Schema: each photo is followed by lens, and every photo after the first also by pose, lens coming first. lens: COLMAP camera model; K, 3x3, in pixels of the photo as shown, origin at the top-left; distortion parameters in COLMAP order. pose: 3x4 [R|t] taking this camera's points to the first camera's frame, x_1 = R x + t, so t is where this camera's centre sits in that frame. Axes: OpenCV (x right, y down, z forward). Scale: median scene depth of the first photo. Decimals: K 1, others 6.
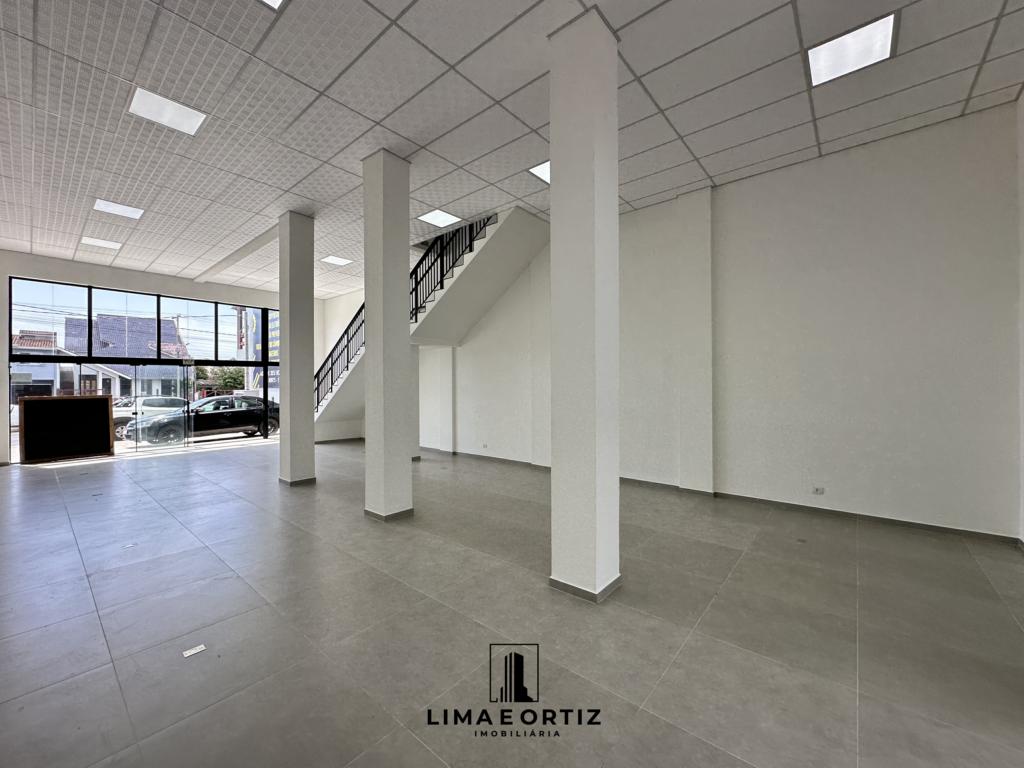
lens RADIAL K [[408.7, 0, 514.3], [0, 408.7, 380.4], [0, 0, 1]] dist [-0.004356, 0.001120]
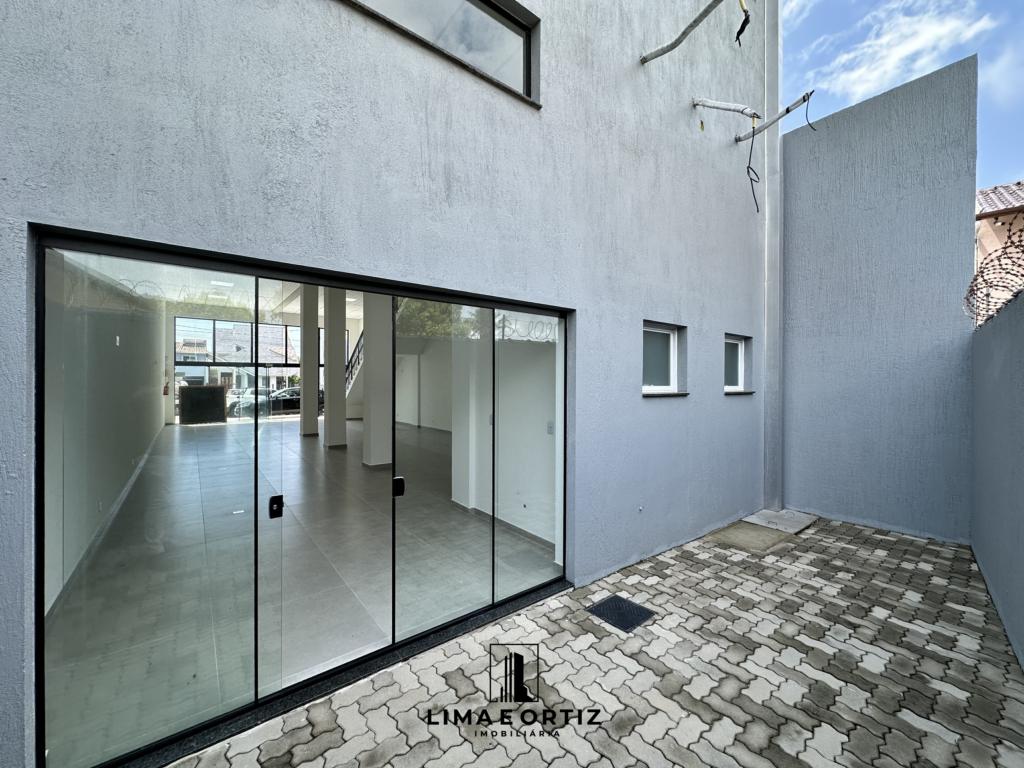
lens RADIAL K [[408.7, 0, 510.0], [0, 408.7, 382.7], [0, 0, 1]] dist [-0.004356, 0.001120]
pose [[0.978171, 0.006796, -0.207690, 0.468301], [-0.004788, 0.999937, 0.010169, 0.002767], [0.207746, -0.008953, 0.978142, -0.364838]]
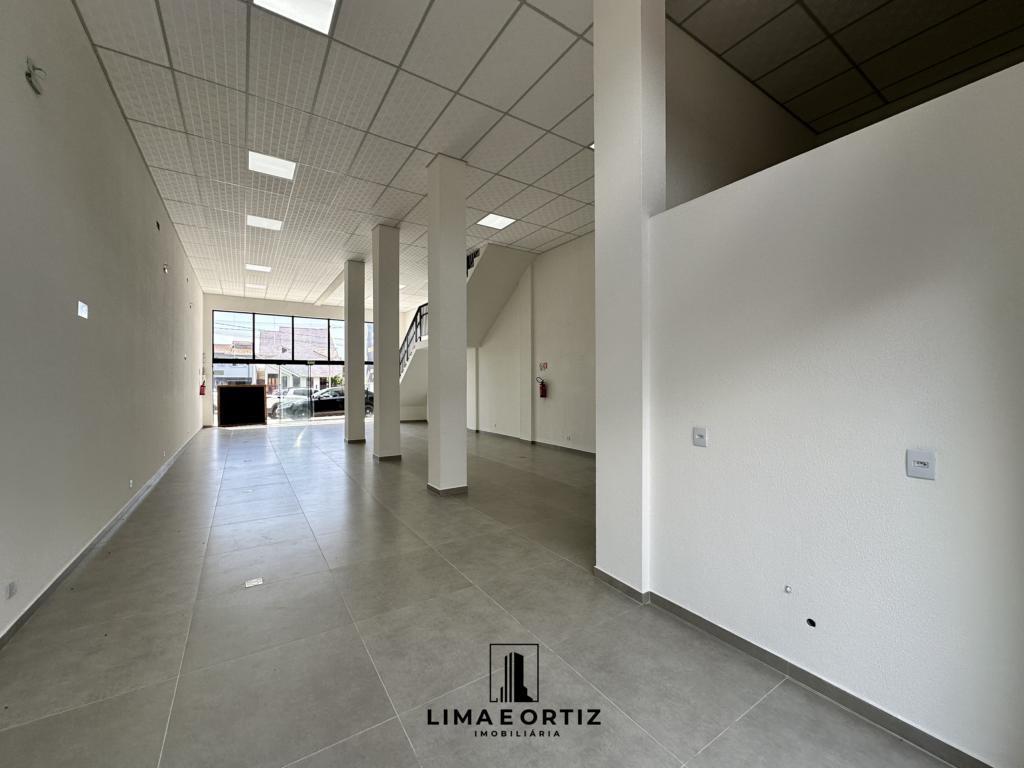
lens RADIAL K [[408.7, 0, 514.3], [0, 408.7, 379.5], [0, 0, 1]] dist [-0.004356, 0.001120]
pose [[0.959353, -0.001054, -0.282207, 0.315206], [0.001796, 0.999996, 0.002371, 0.014403], [0.282204, -0.002781, 0.959351, -0.184334]]
